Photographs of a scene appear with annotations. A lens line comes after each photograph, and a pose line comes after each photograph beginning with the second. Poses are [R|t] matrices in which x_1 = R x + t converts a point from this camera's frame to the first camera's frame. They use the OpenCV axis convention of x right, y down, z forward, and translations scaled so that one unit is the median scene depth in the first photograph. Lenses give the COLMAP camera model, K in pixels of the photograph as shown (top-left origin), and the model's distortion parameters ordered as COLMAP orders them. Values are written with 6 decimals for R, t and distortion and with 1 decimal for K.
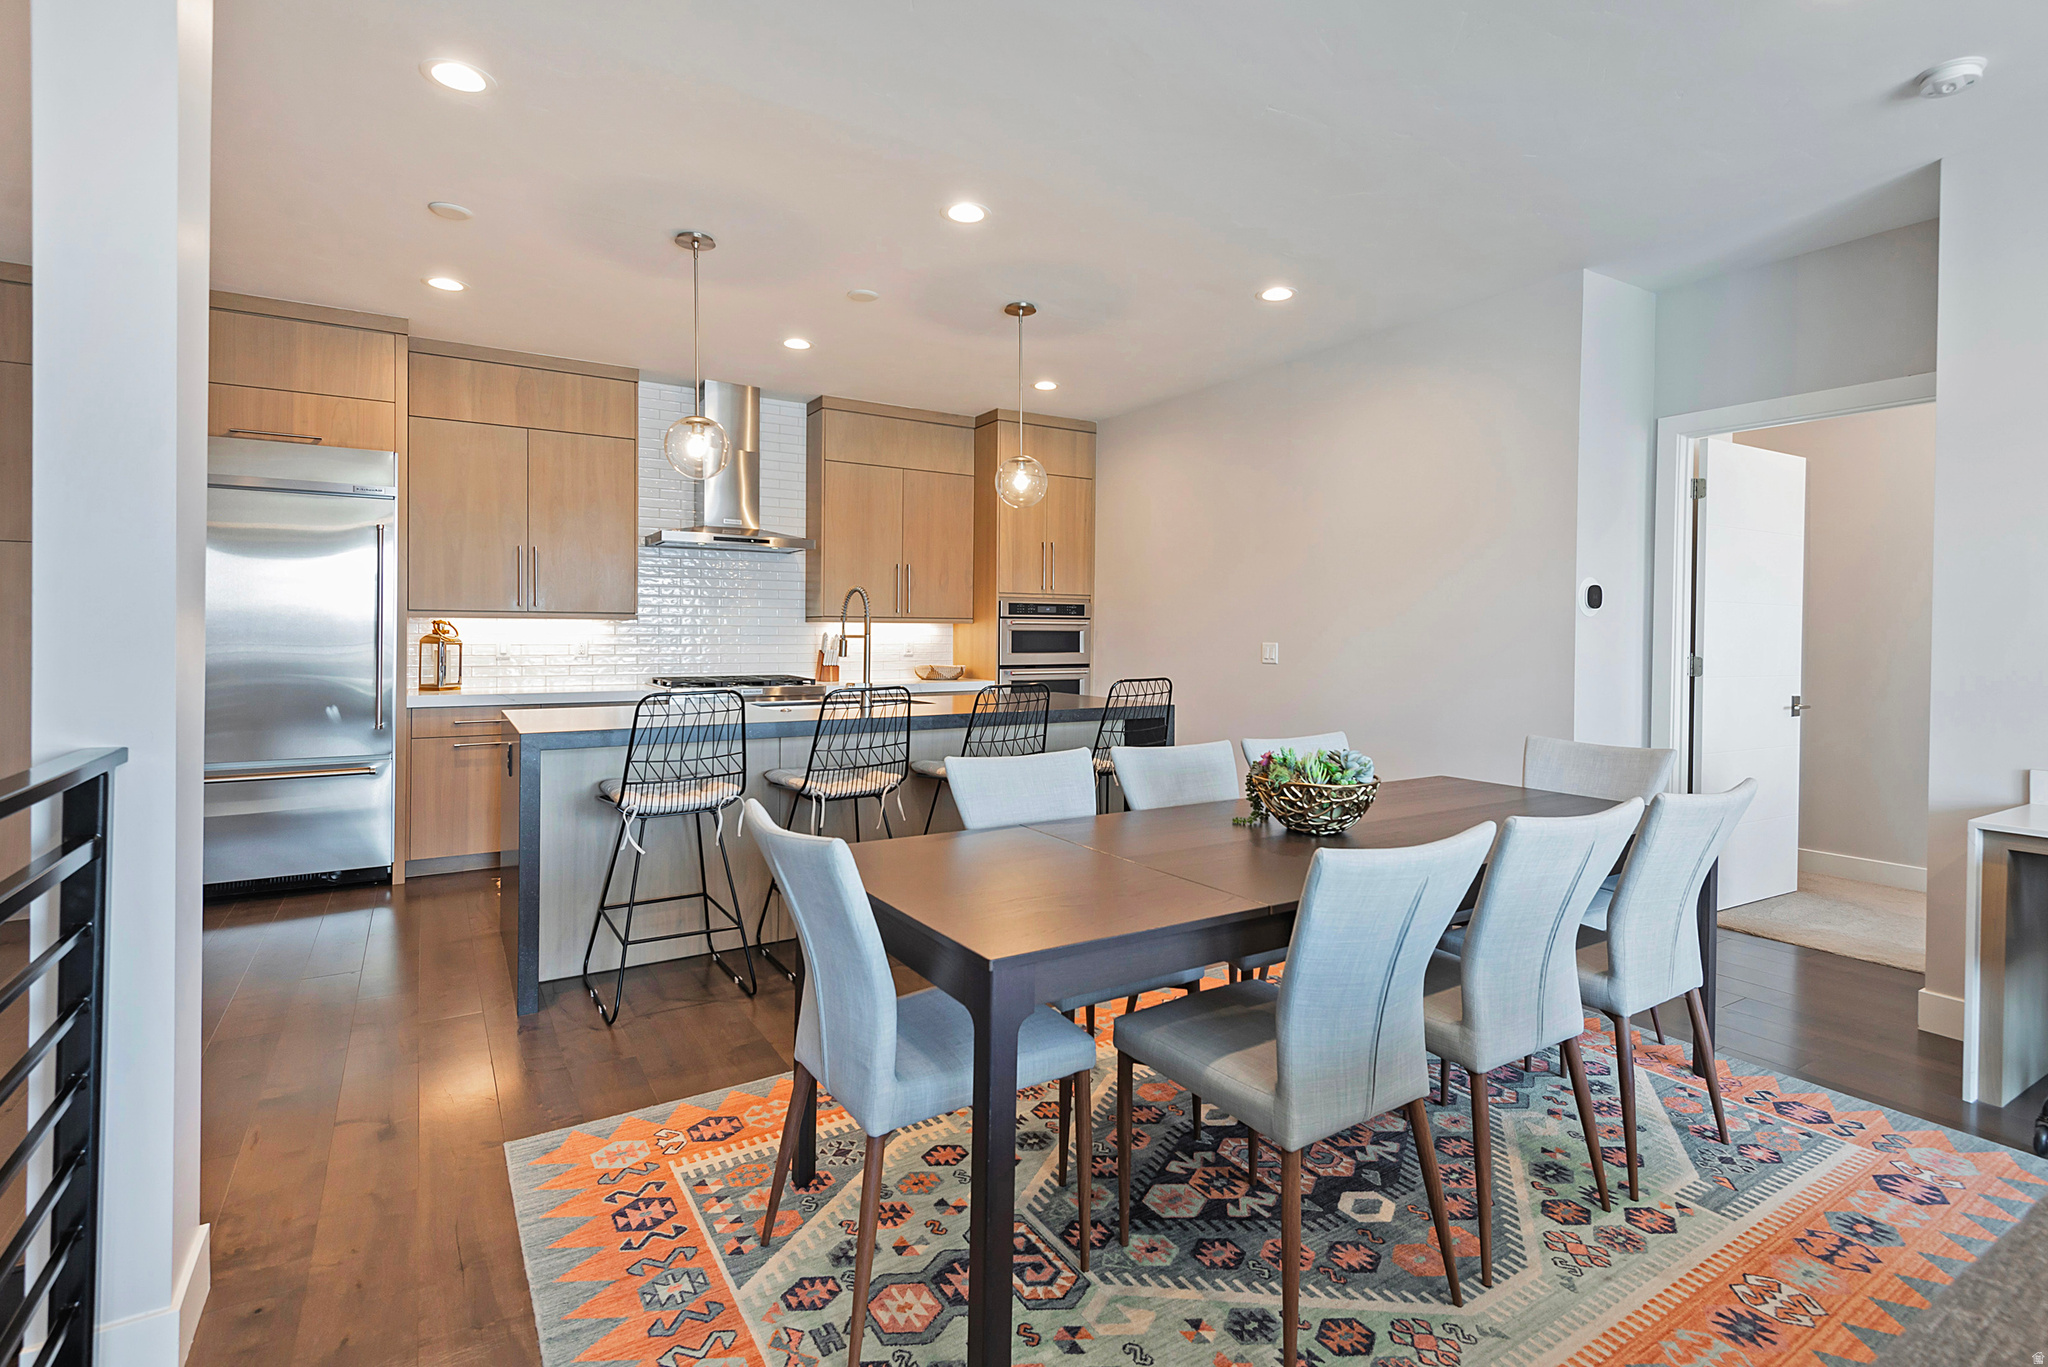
lens RADIAL K [[1017.4, 0, 1162.6], [0, 1017.4, 659.3], [0, 0, 1]] dist [-0.014949, -0.001024]
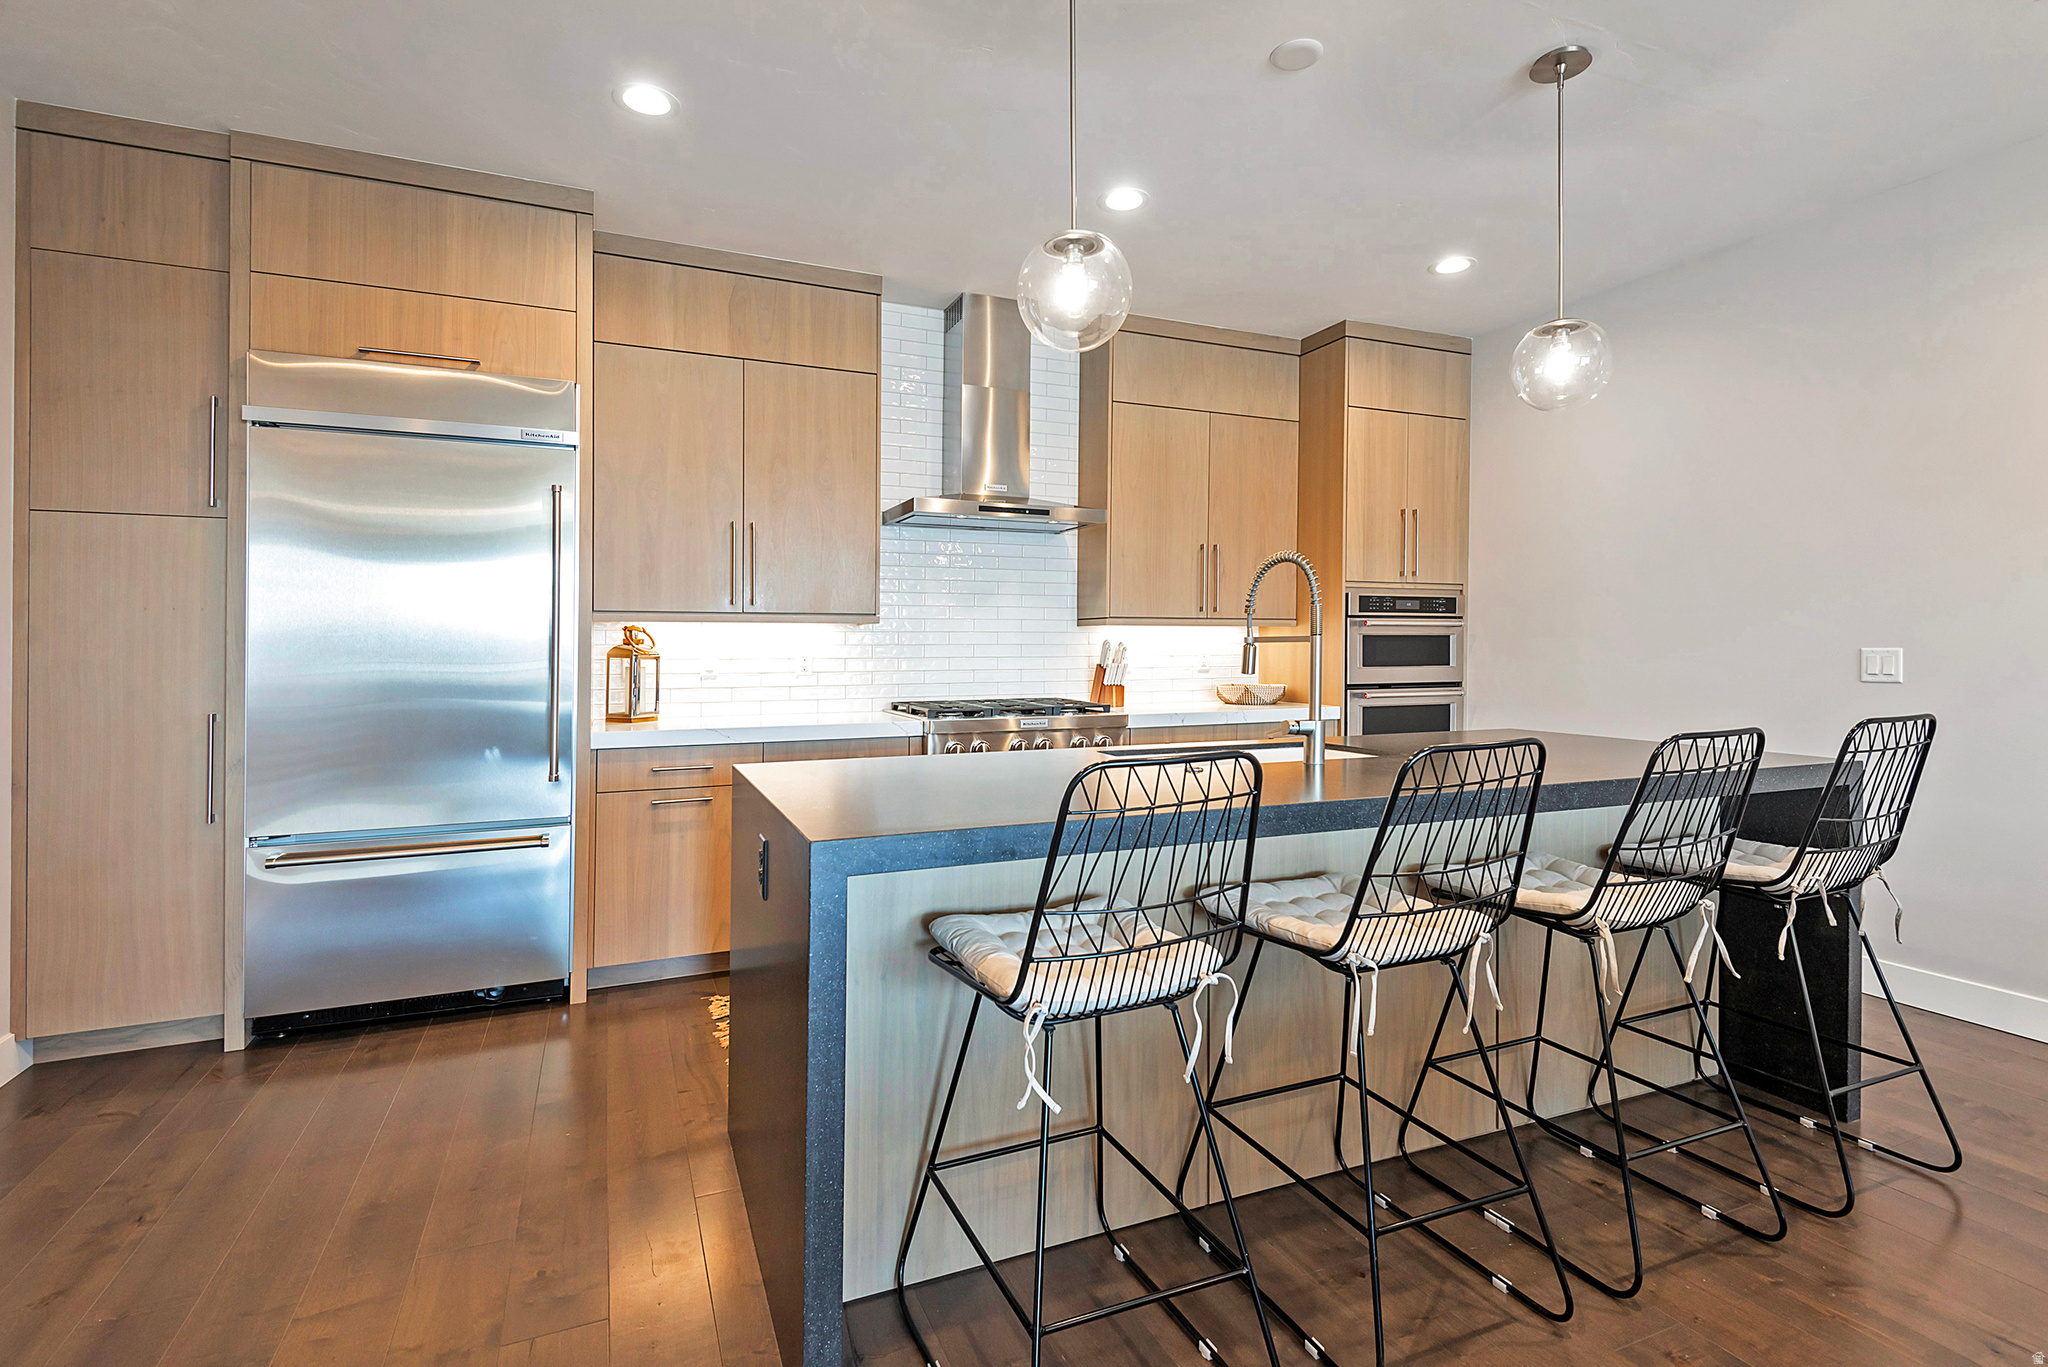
lens RADIAL K [[985.1, 0, 1075.1], [0, 985.1, 659.0], [0, 0, 1]] dist [0.000374, -0.000282]
pose [[0.982060, -0.007596, -0.188414, -0.262534], [0.004522, 0.999850, -0.016737, -0.001136], [0.188513, 0.015585, 0.981947, 0.353990]]
